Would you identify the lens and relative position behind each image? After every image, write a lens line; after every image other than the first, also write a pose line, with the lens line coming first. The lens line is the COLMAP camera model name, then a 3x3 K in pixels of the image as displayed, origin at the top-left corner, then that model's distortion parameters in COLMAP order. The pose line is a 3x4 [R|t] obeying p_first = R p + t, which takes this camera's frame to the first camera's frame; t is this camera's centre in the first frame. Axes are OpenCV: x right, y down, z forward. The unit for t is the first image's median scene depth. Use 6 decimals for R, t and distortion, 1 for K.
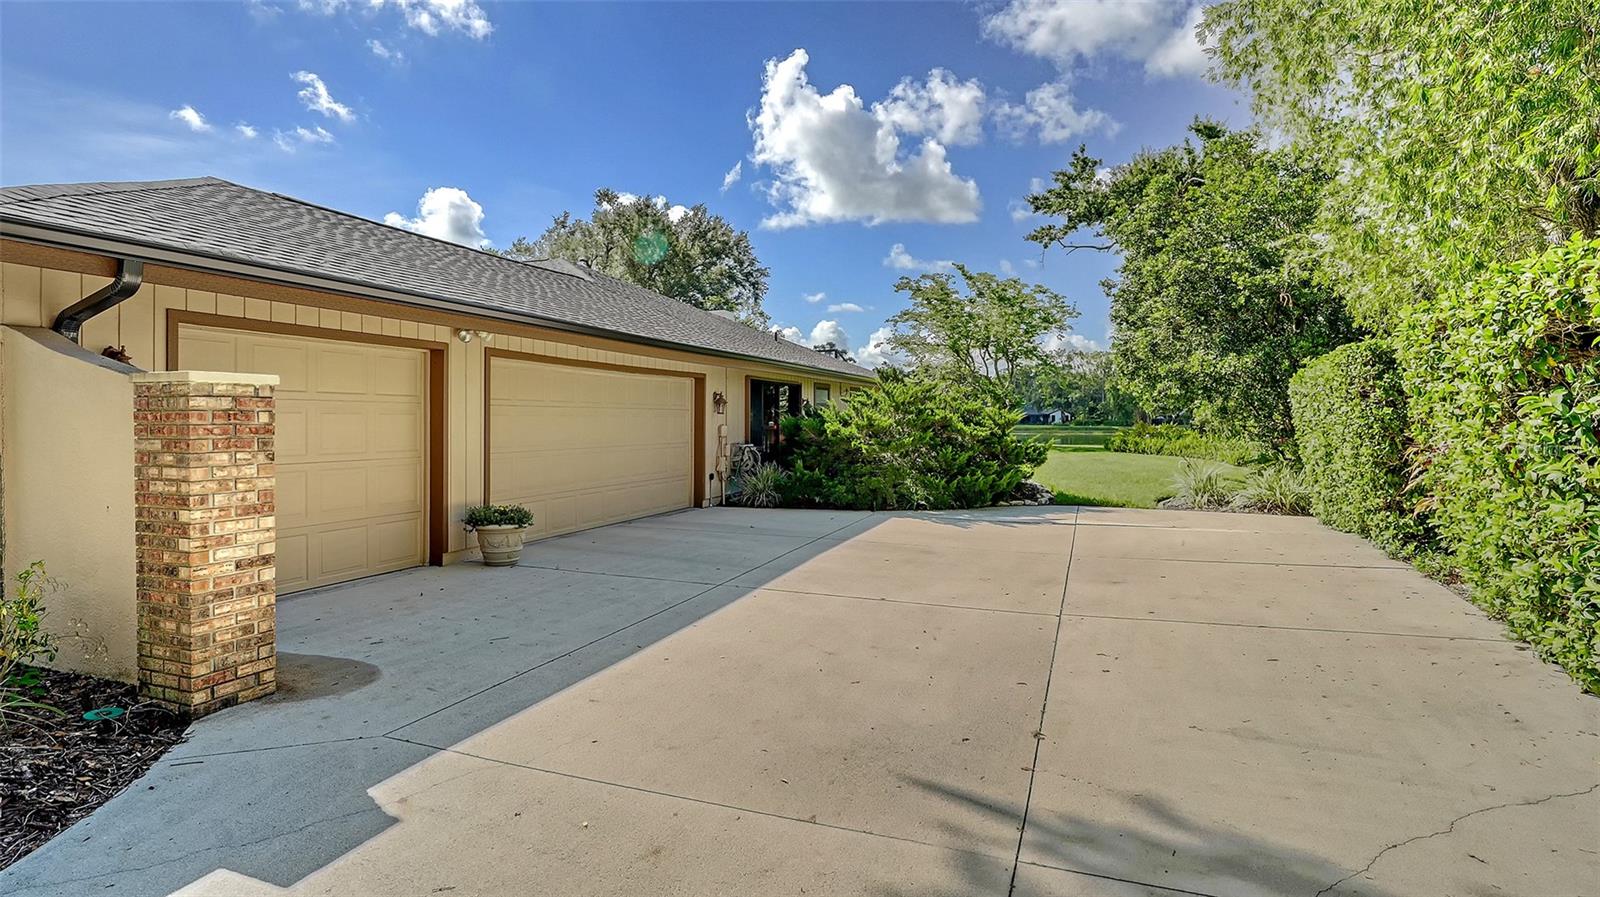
lens RADIAL K [[805.9, 0, 800.0], [0, 805.9, 448.5], [0, 0, 1]] dist [0.000008, -0.000196]
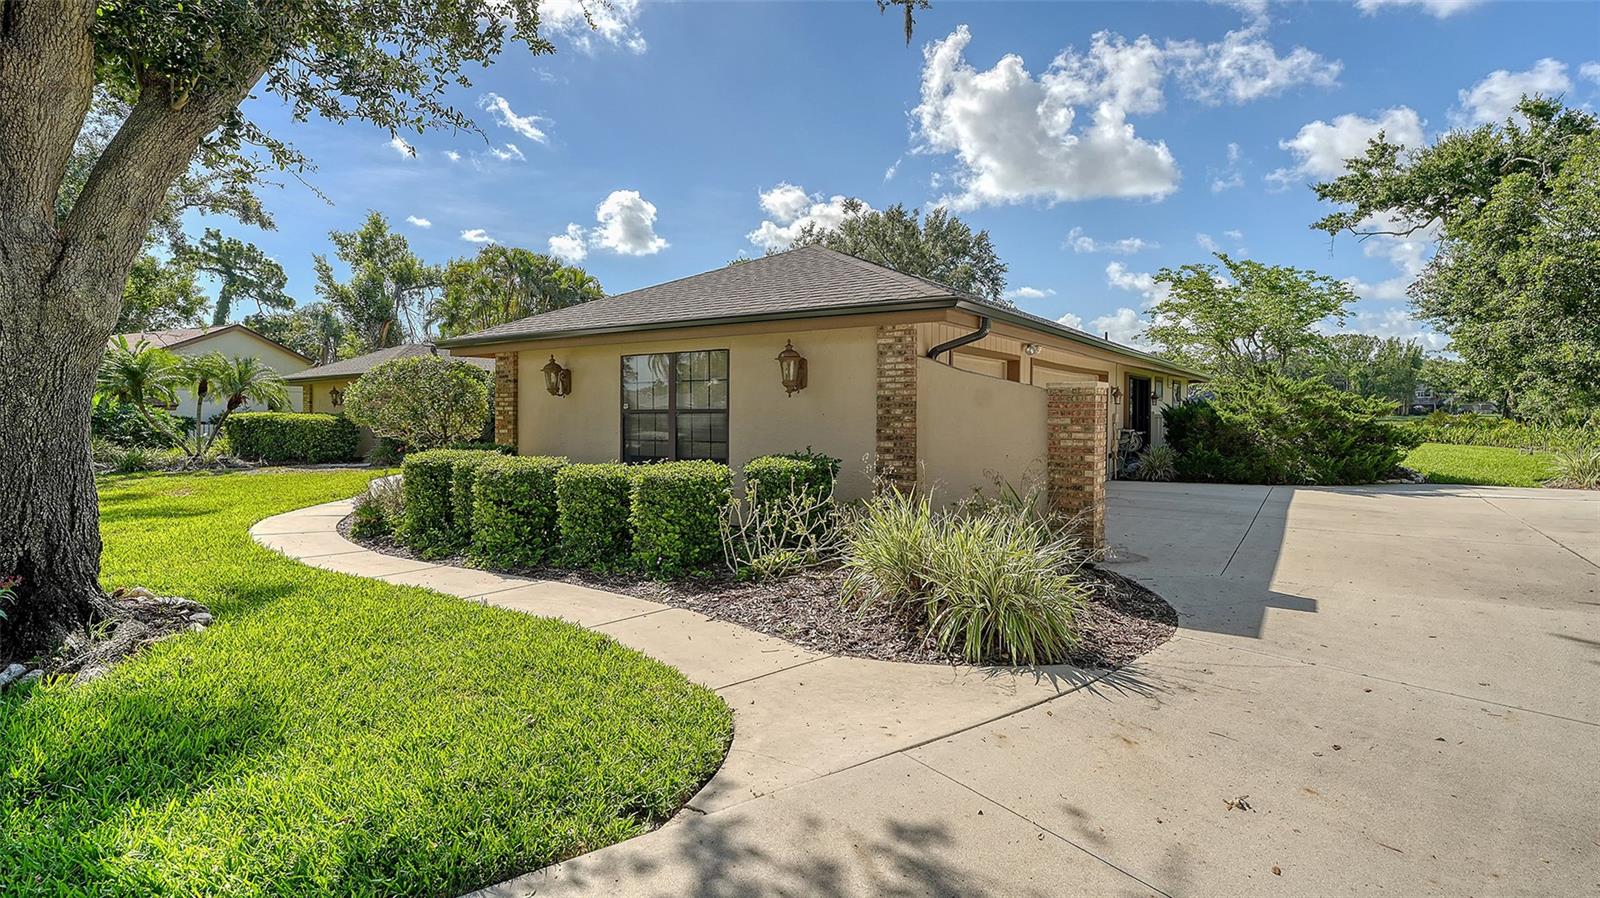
lens RADIAL K [[797.0, 0, 800.3], [0, 797.0, 432.0], [0, 0, 1]] dist [-0.002682, -0.000333]
pose [[0.972126, 0.002274, -0.234450, -0.113023], [-0.004500, 0.999950, -0.008959, 0.004808], [0.234418, 0.009764, 0.972087, -0.113531]]
